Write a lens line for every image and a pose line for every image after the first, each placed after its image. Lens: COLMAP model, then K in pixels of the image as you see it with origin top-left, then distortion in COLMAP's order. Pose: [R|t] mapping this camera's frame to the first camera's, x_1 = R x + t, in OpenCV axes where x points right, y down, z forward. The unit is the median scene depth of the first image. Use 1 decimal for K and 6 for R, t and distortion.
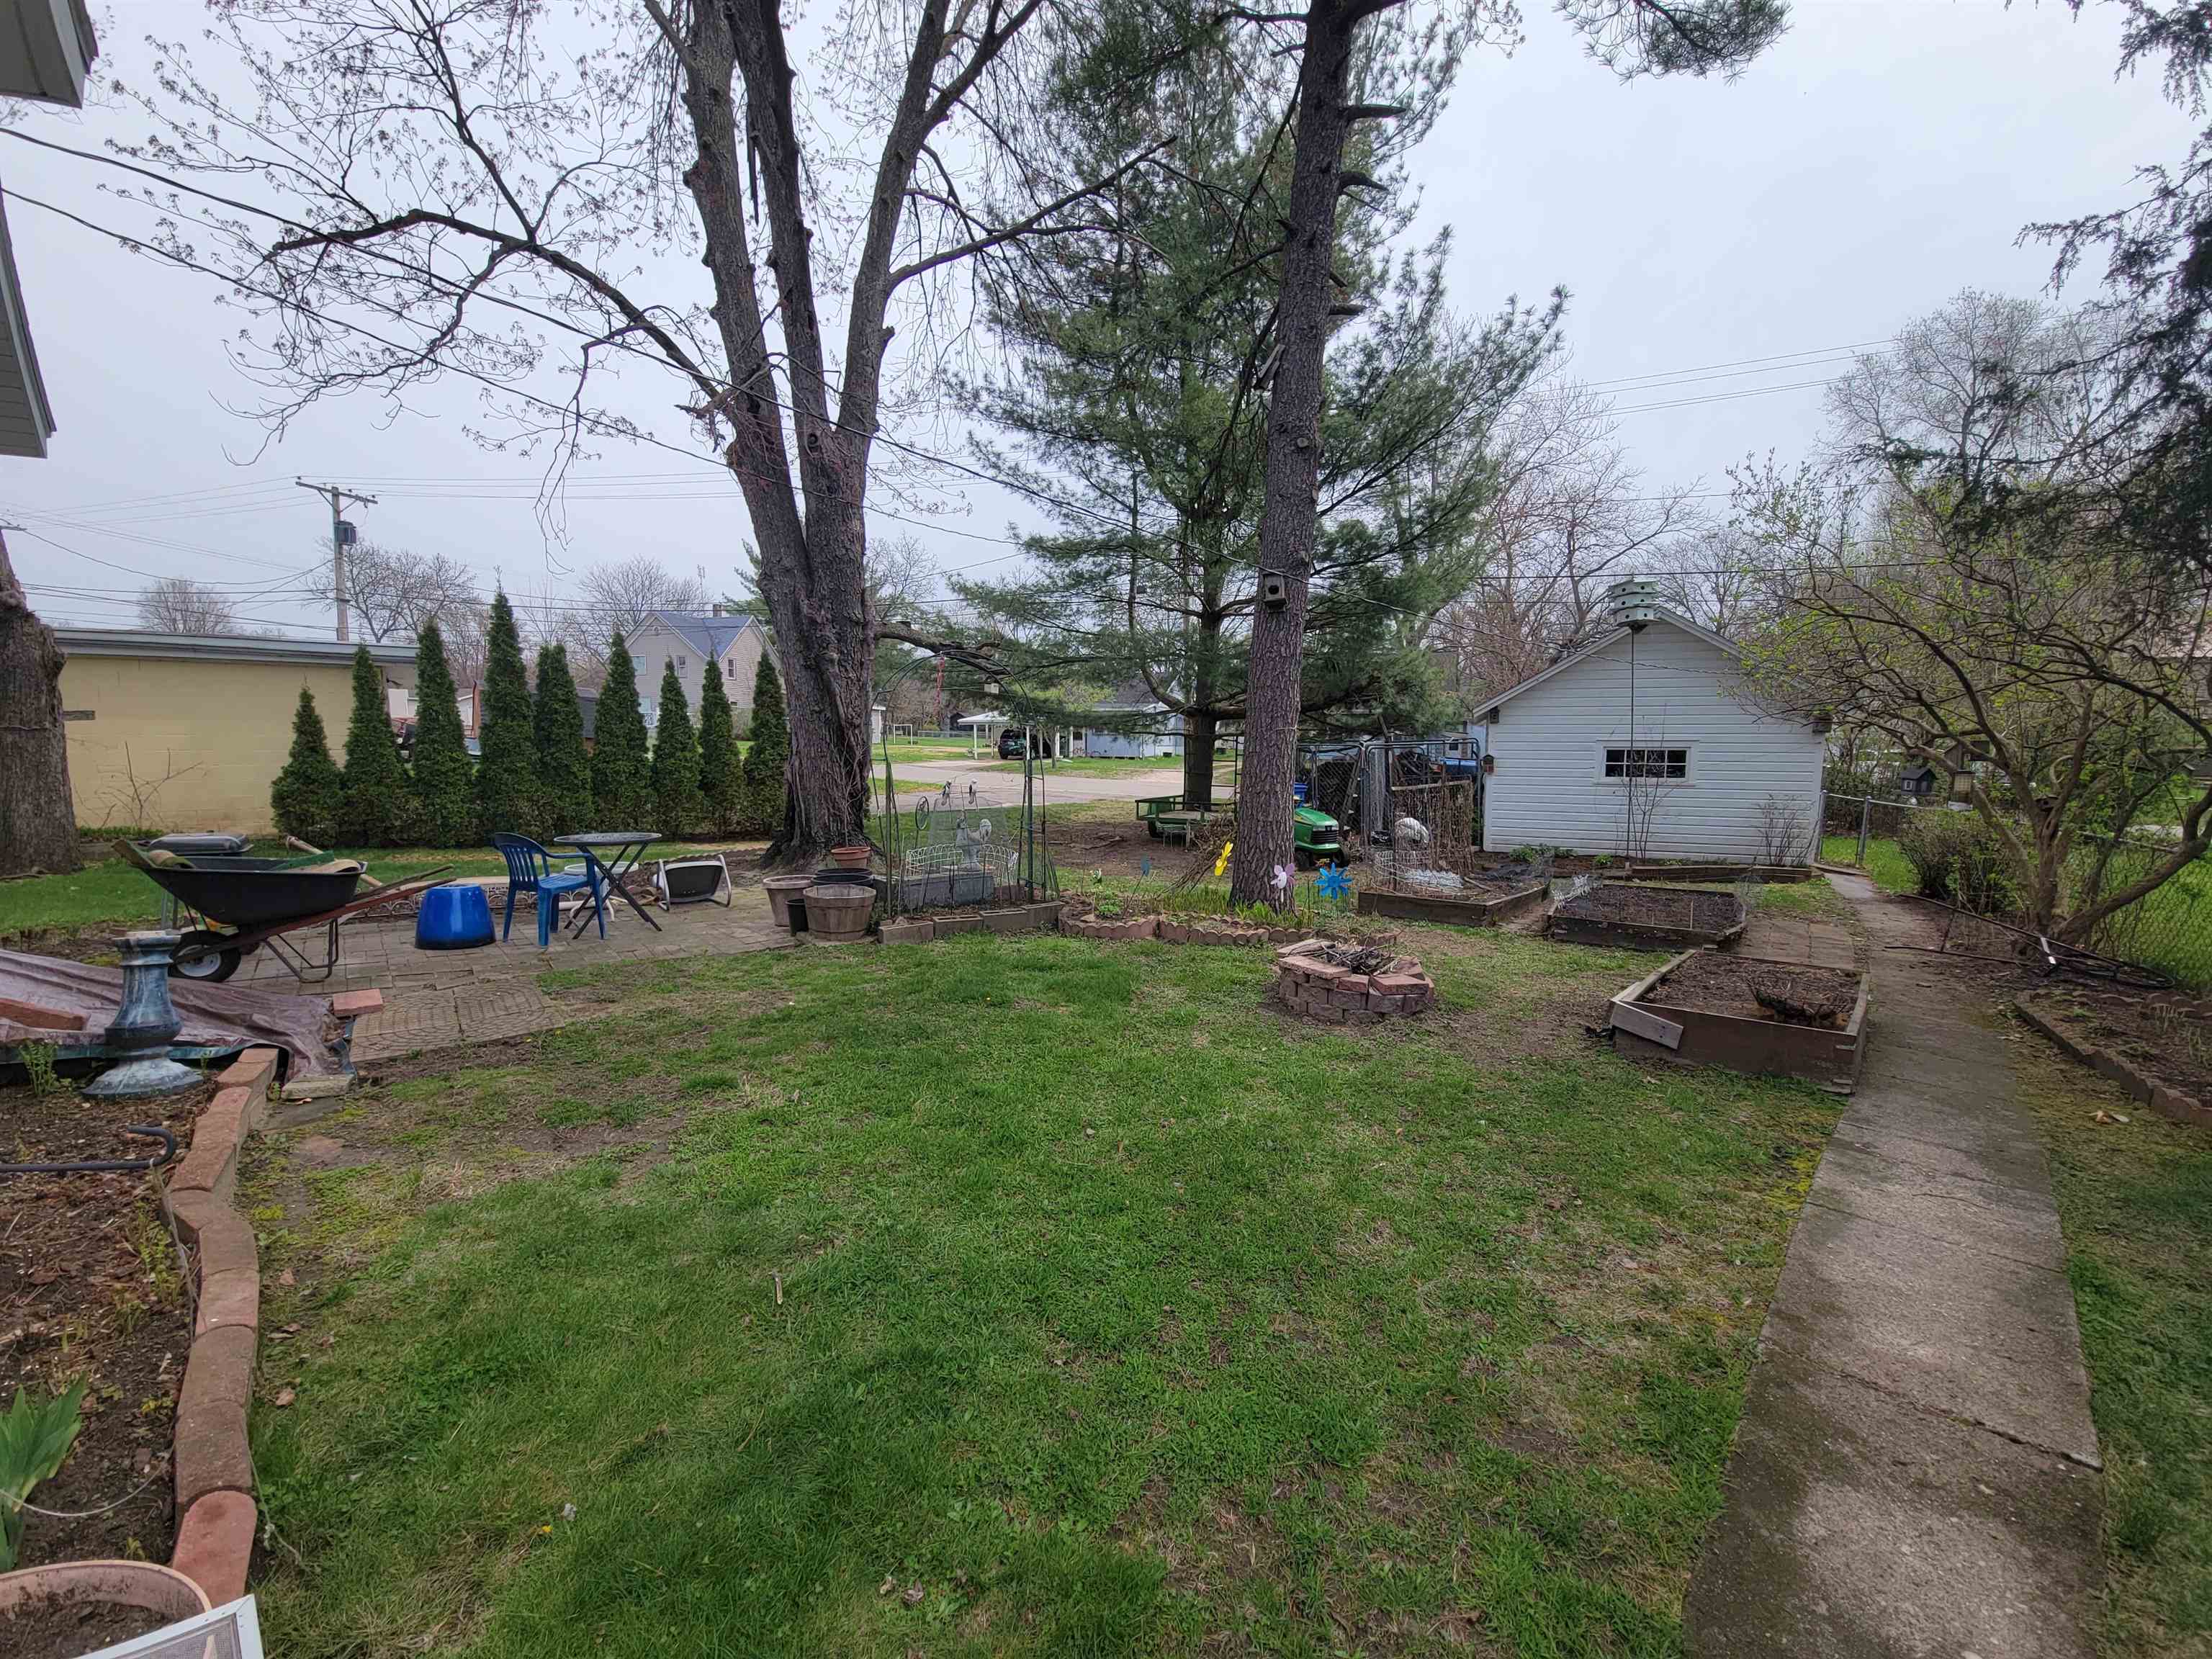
lens RADIAL K [[881.5, 0, 1106.8], [0, 881.5, 830.7], [0, 0, 1]] dist [0.001212, -0.009724]
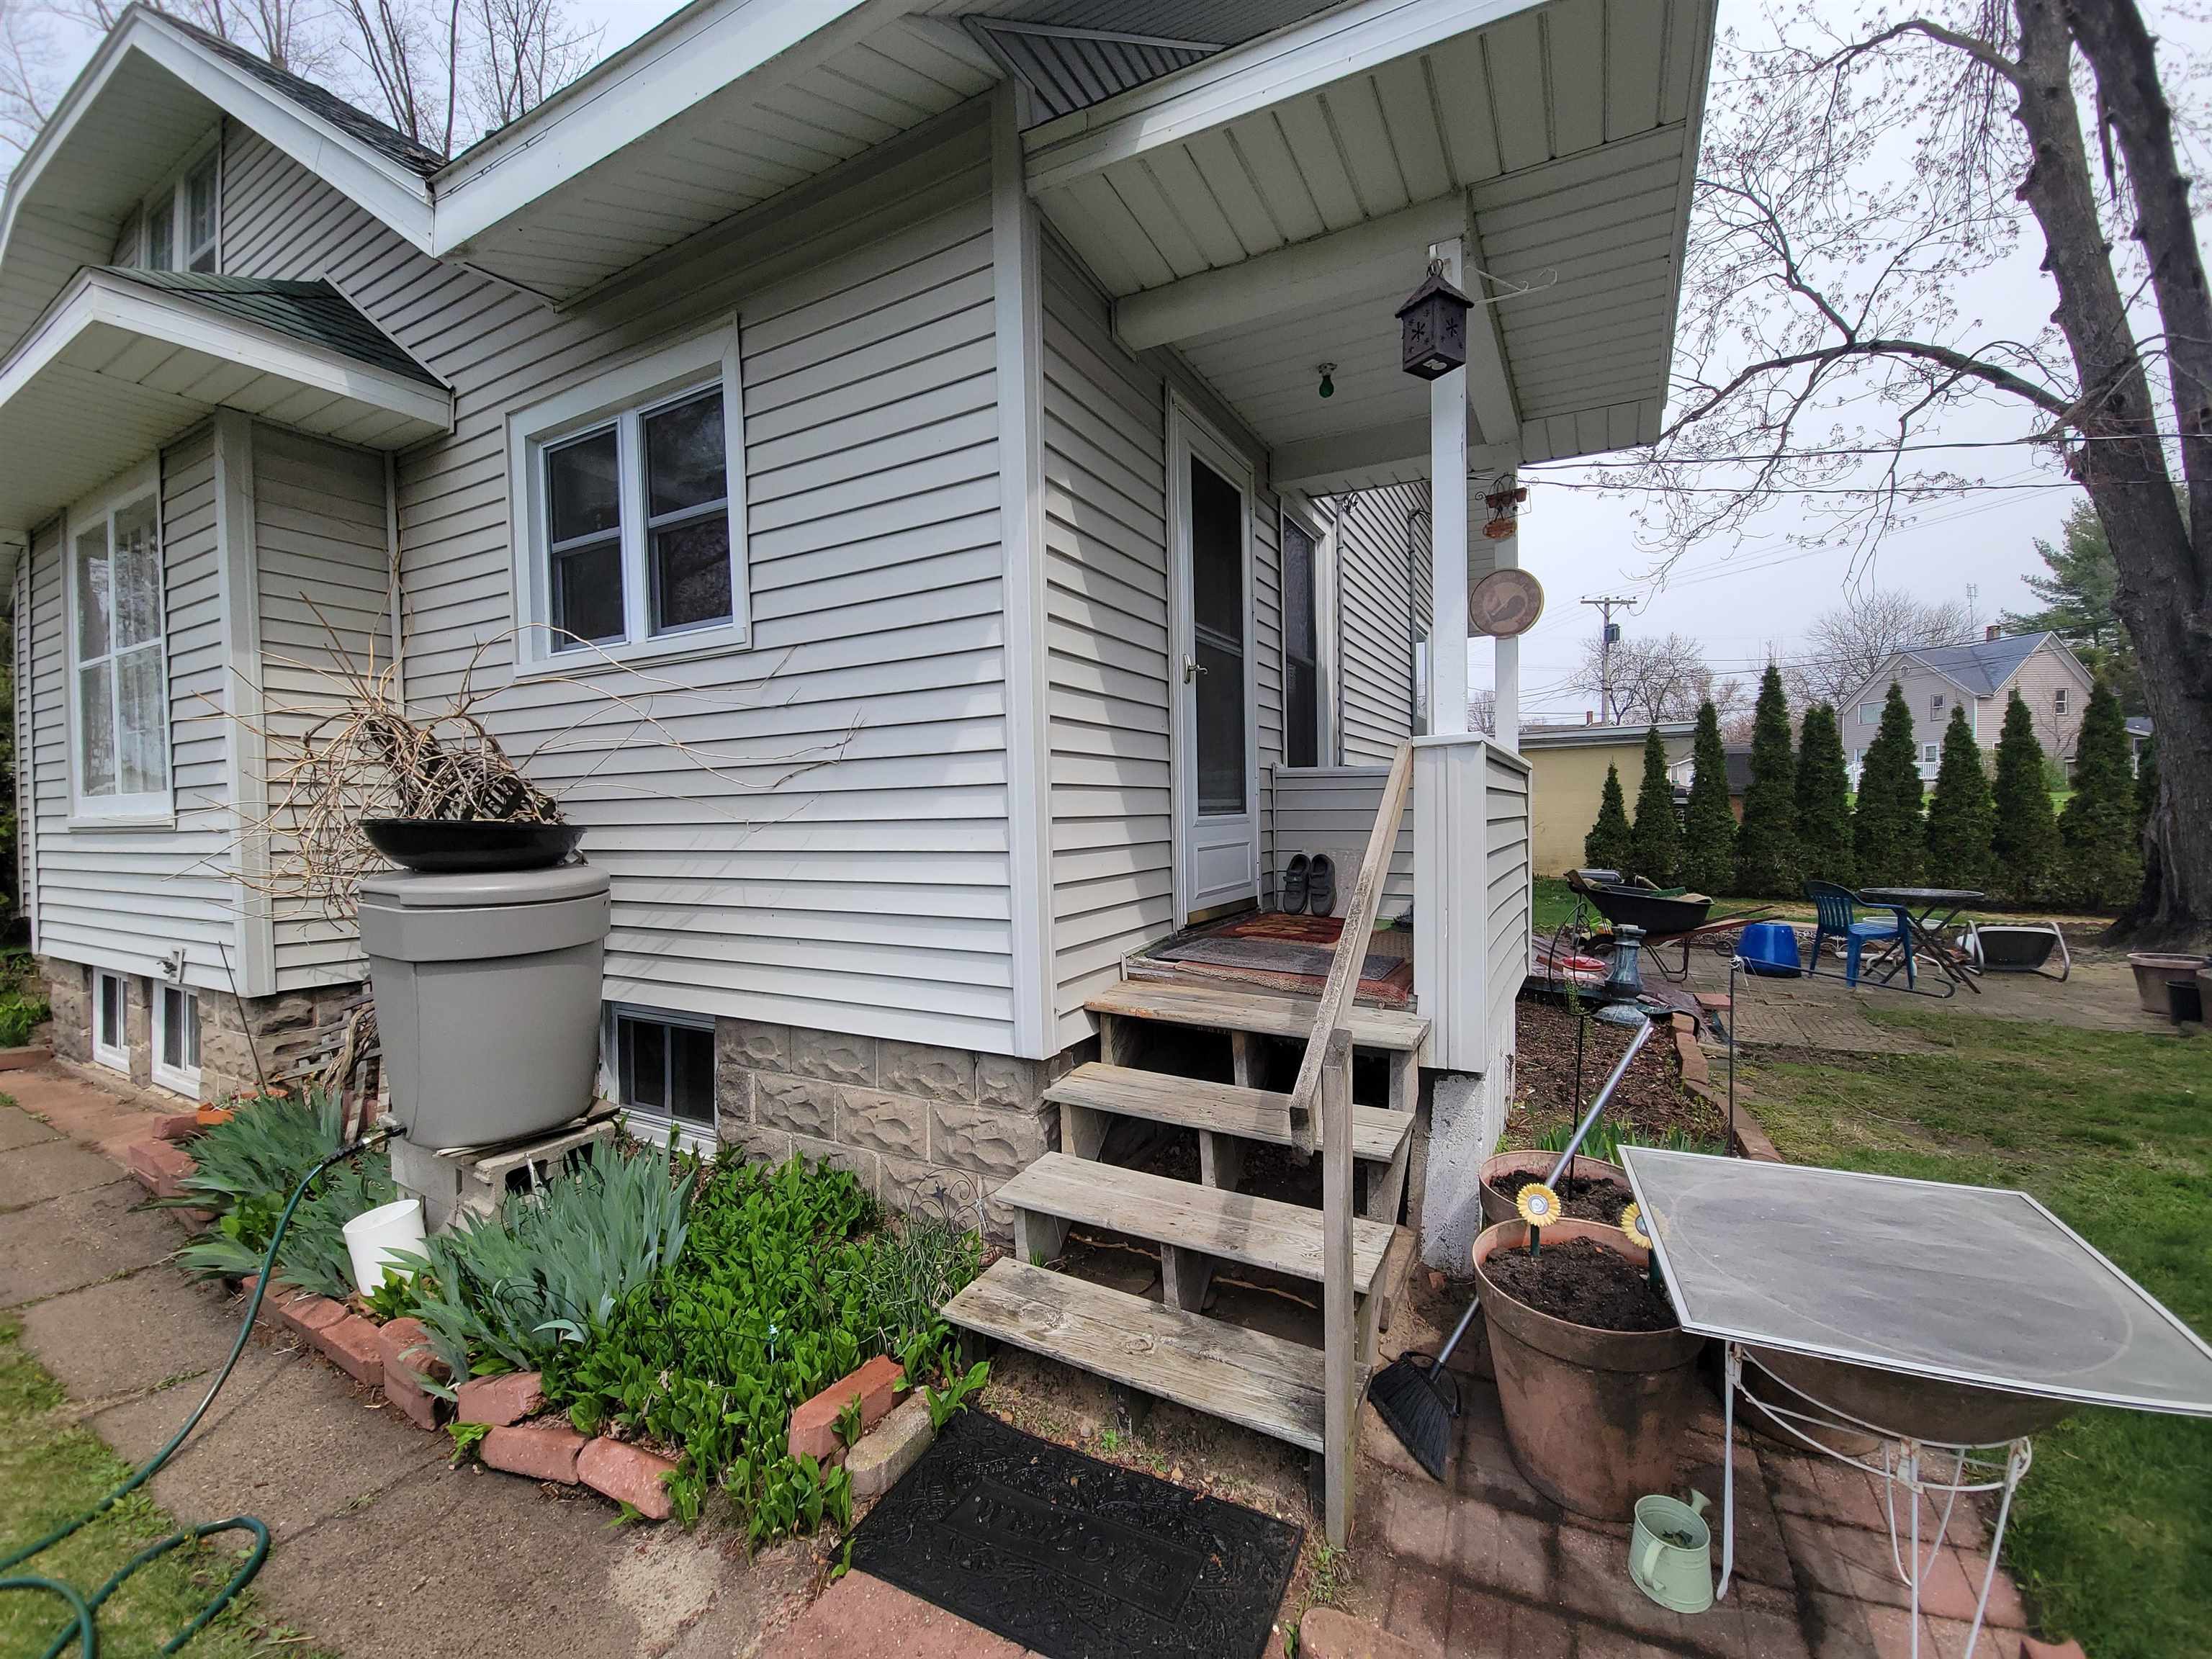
lens RADIAL K [[886.7, 0, 1108.4], [0, 886.7, 842.4], [0, 0, 1]] dist [0.022012, -0.017860]
pose [[0.384854, 0.014194, -0.922868, 0.014906], [-0.064269, 0.997867, -0.011453, 0.015699], [0.920737, 0.063719, 0.384946, -0.186364]]
